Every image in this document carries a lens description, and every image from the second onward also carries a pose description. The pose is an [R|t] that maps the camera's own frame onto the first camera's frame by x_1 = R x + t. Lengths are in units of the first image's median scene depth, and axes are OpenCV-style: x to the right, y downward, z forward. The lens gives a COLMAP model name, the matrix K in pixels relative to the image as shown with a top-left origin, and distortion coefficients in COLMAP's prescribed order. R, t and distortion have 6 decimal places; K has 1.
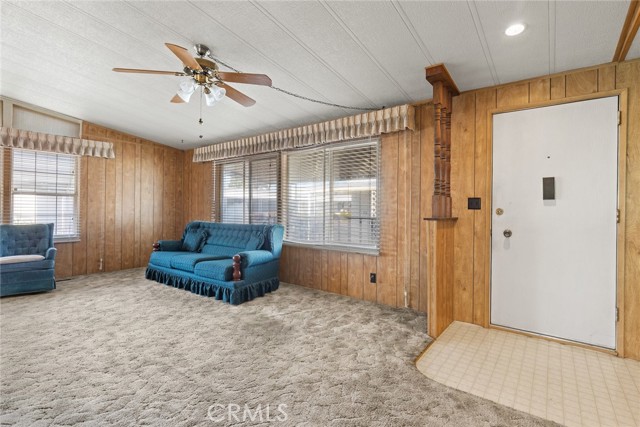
lens RADIAL K [[306.9, 0, 319.8], [0, 306.9, 210.9], [0, 0, 1]] dist [0.003710, -0.000763]
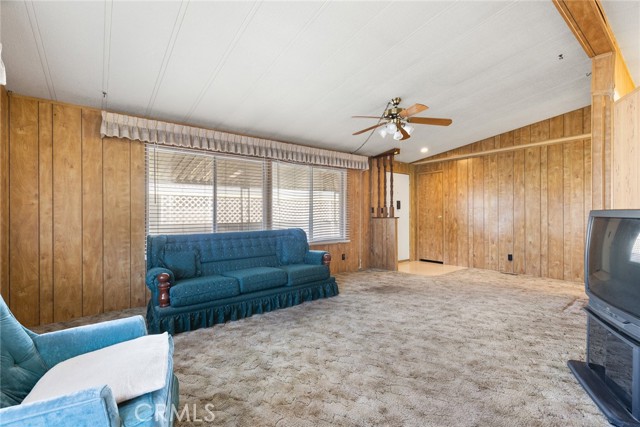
lens RADIAL K [[288.0, 0, 320.9], [0, 288.0, 213.3], [0, 0, 1]] dist [0.009705, -0.000680]
pose [[0.249728, -0.002697, 0.968312, -1.229879], [0.015138, 0.999885, -0.001120, -0.007254], [-0.968198, 0.014938, 0.249740, 0.698475]]
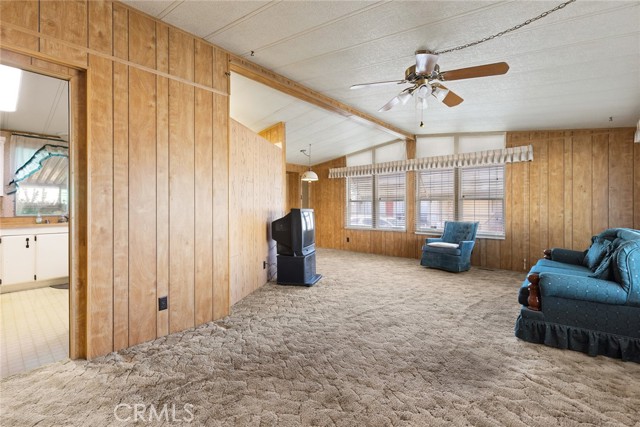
lens RADIAL K [[288.0, 0, 318.3], [0, 288.0, 210.7], [0, 0, 1]] dist [0.009705, -0.000680]
pose [[-0.073731, -0.001587, -0.997277, 0.414433], [-0.009758, 0.999952, -0.000870, 0.000946], [0.997230, 0.009668, -0.073743, 0.503652]]
